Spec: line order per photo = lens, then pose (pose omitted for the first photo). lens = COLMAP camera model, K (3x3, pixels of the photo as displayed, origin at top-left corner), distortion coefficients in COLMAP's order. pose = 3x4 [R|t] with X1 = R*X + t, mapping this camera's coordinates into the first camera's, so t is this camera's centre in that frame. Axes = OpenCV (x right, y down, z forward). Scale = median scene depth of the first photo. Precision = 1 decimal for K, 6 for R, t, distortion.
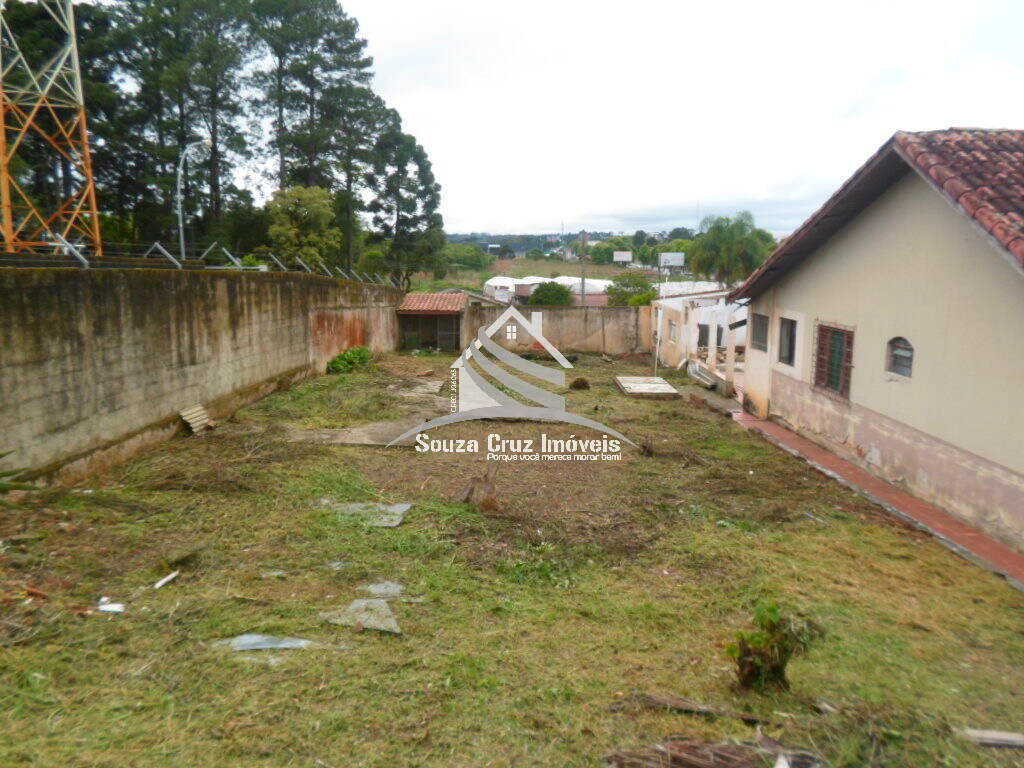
lens RADIAL K [[799.0, 0, 506.5], [0, 799.0, 369.0], [0, 0, 1]] dist [-0.005385, -0.006647]
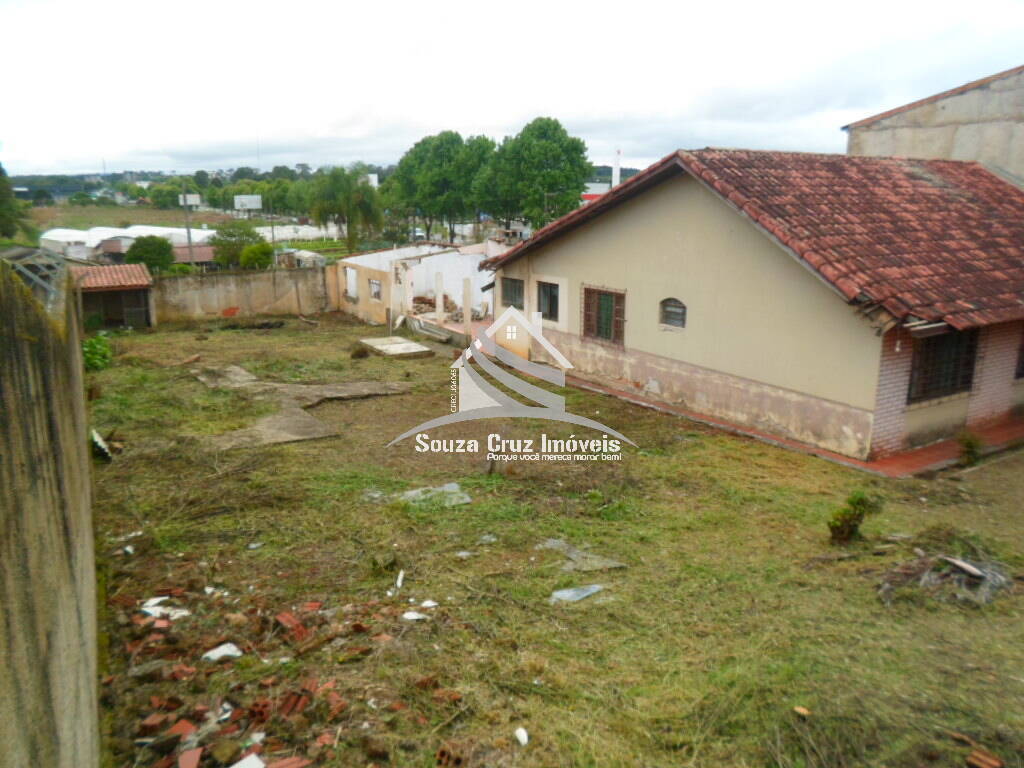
lens RADIAL K [[799.4, 0, 503.4], [0, 799.4, 371.3], [0, 0, 1]] dist [-0.010075, -0.006884]
pose [[0.864037, -0.122986, 0.488175, -0.242529], [0.084797, 0.991400, 0.099678, -0.042595], [-0.496236, -0.044729, 0.867035, -0.025704]]
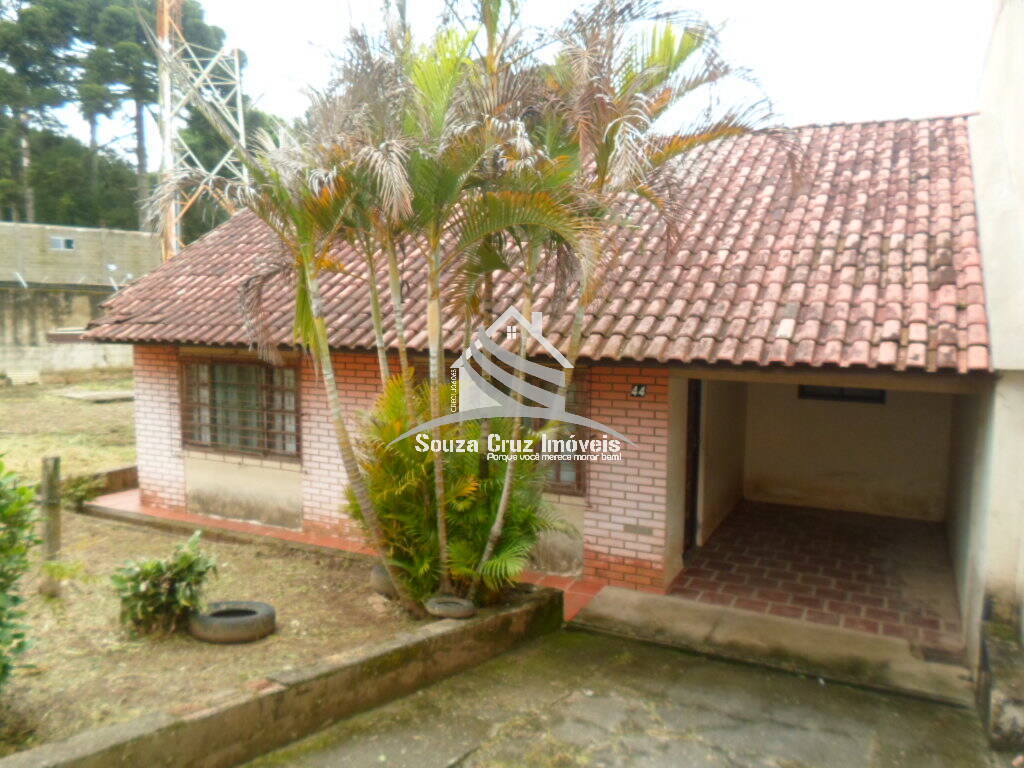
lens RADIAL K [[798.0, 0, 504.2], [0, 798.0, 369.6], [0, 0, 1]] dist [-0.009284, -0.006965]
pose [[0.882571, 0.033888, -0.468955, 0.705847], [-0.059656, 0.997409, -0.040195, 0.028982], [0.466378, 0.063451, 0.882307, 0.012238]]
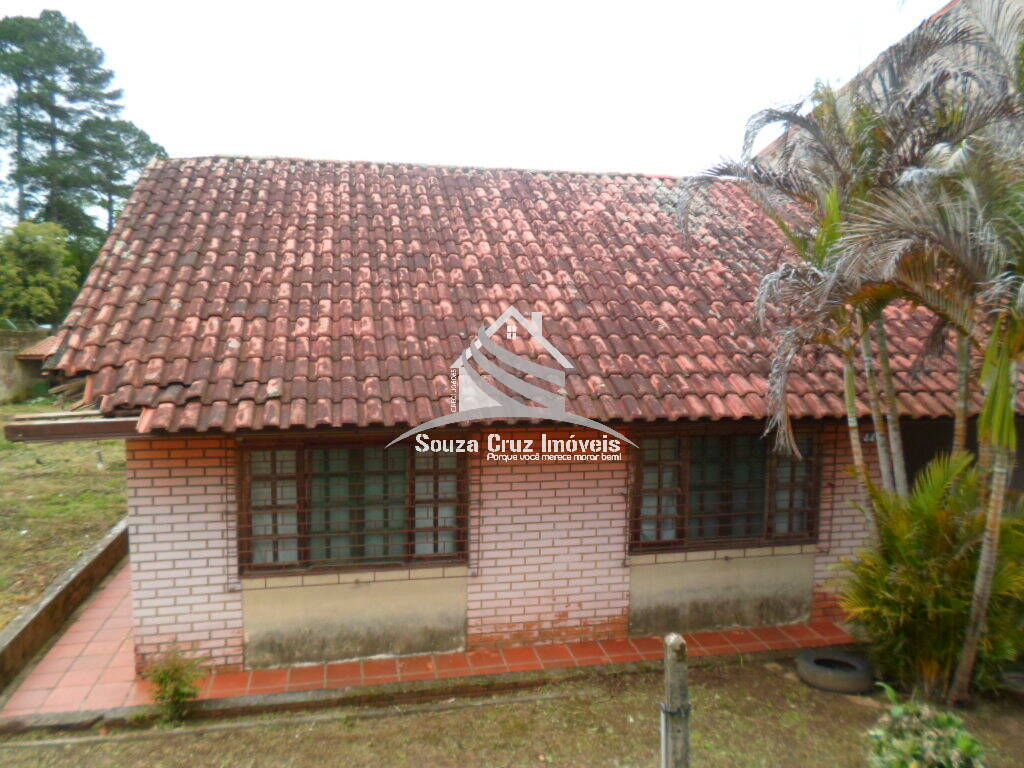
lens RADIAL K [[799.4, 0, 513.1], [0, 799.4, 366.5], [0, 0, 1]] dist [-0.010405, 0.001814]
pose [[0.982965, -0.020961, 0.182594, 0.367092], [0.030497, 0.998305, -0.049576, 0.003067], [-0.181245, 0.054300, 0.981938, 0.007186]]
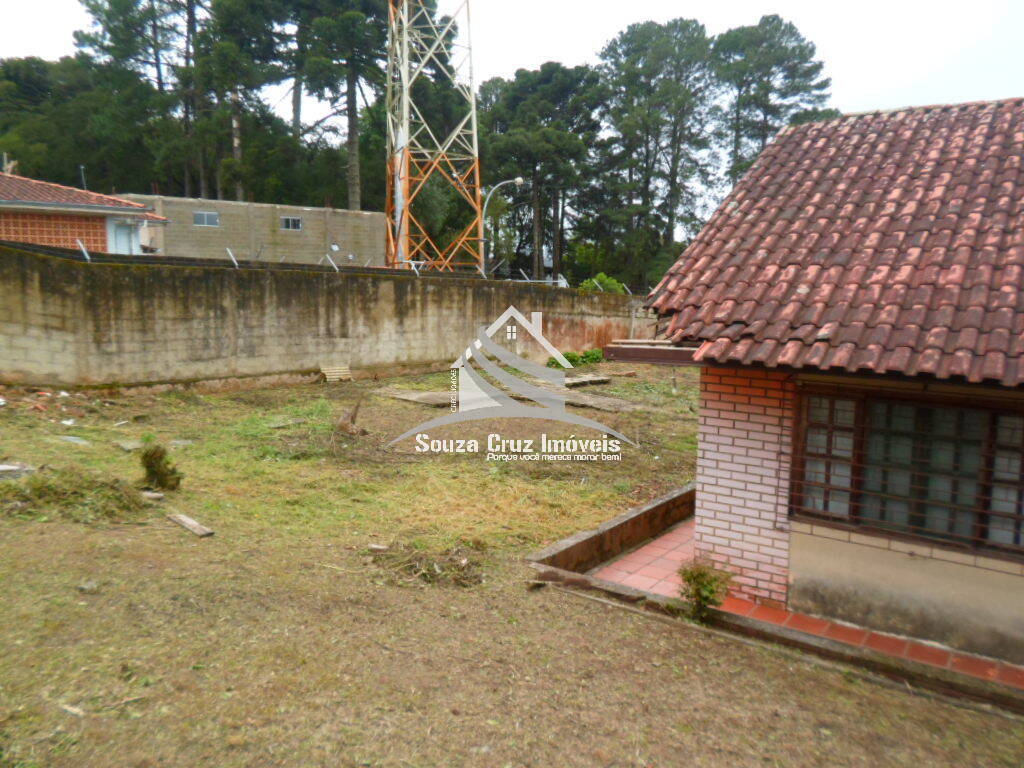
lens RADIAL K [[798.0, 0, 504.2], [0, 798.0, 369.6], [0, 0, 1]] dist [-0.009284, -0.006965]
pose [[0.796803, 0.068652, -0.600327, 0.414721], [-0.088940, 0.996028, -0.004144, 0.018924], [0.597658, 0.056695, 0.799744, 0.010360]]
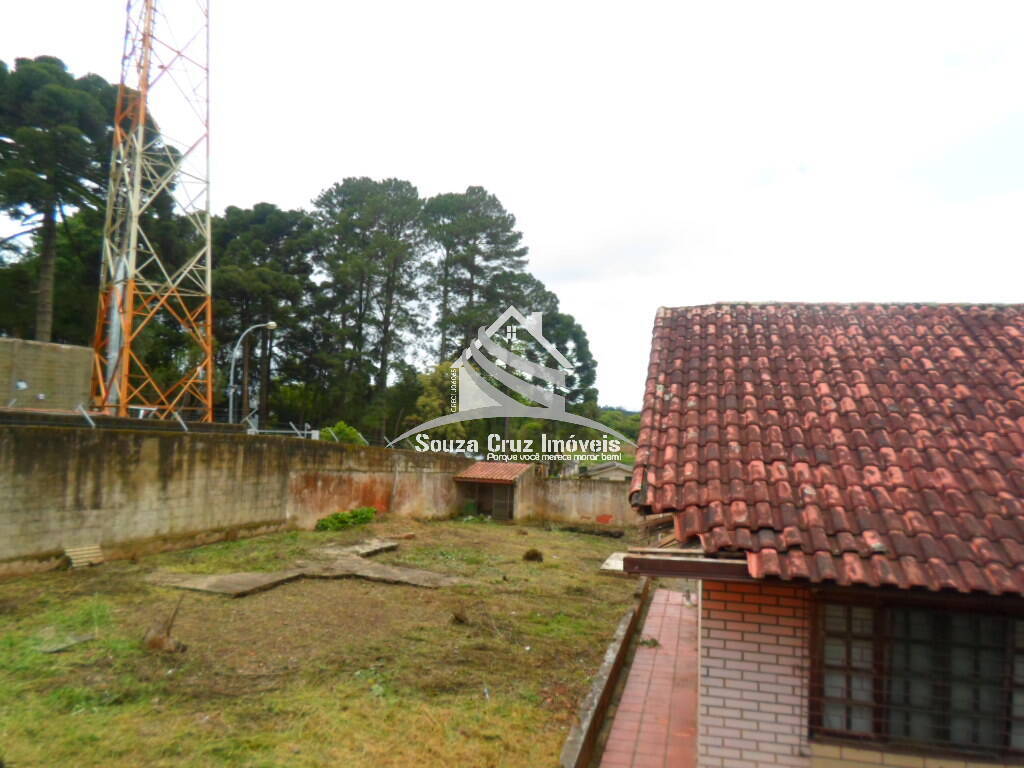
lens RADIAL K [[795.0, 0, 507.8], [0, 795.0, 367.1], [0, 0, 1]] dist [-0.003182, -0.009079]
pose [[0.966968, 0.003089, -0.254879, 0.282461], [-0.058358, 0.976050, -0.209573, 0.000030], [0.248127, 0.217524, 0.943989, 0.004521]]
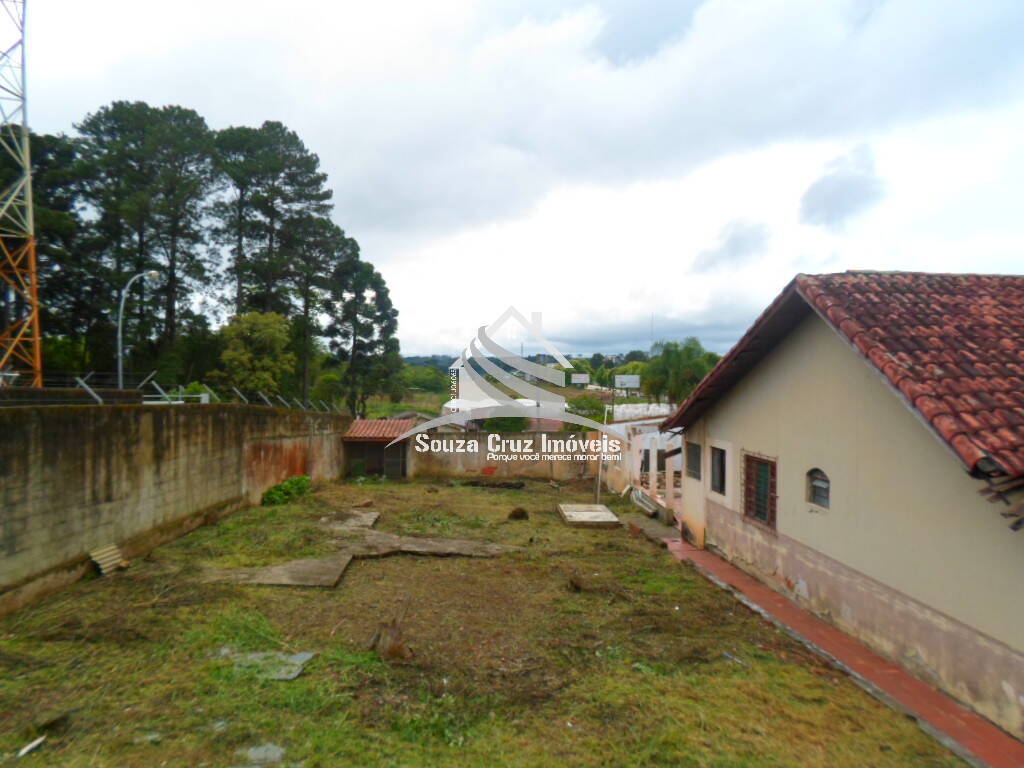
lens RADIAL K [[799.0, 0, 506.5], [0, 799.0, 369.0], [0, 0, 1]] dist [-0.005385, -0.006647]
pose [[0.998795, -0.001266, 0.049053, 0.025758], [0.008645, 0.988569, -0.150523, -0.008656], [-0.048302, 0.150766, 0.987389, -0.004807]]
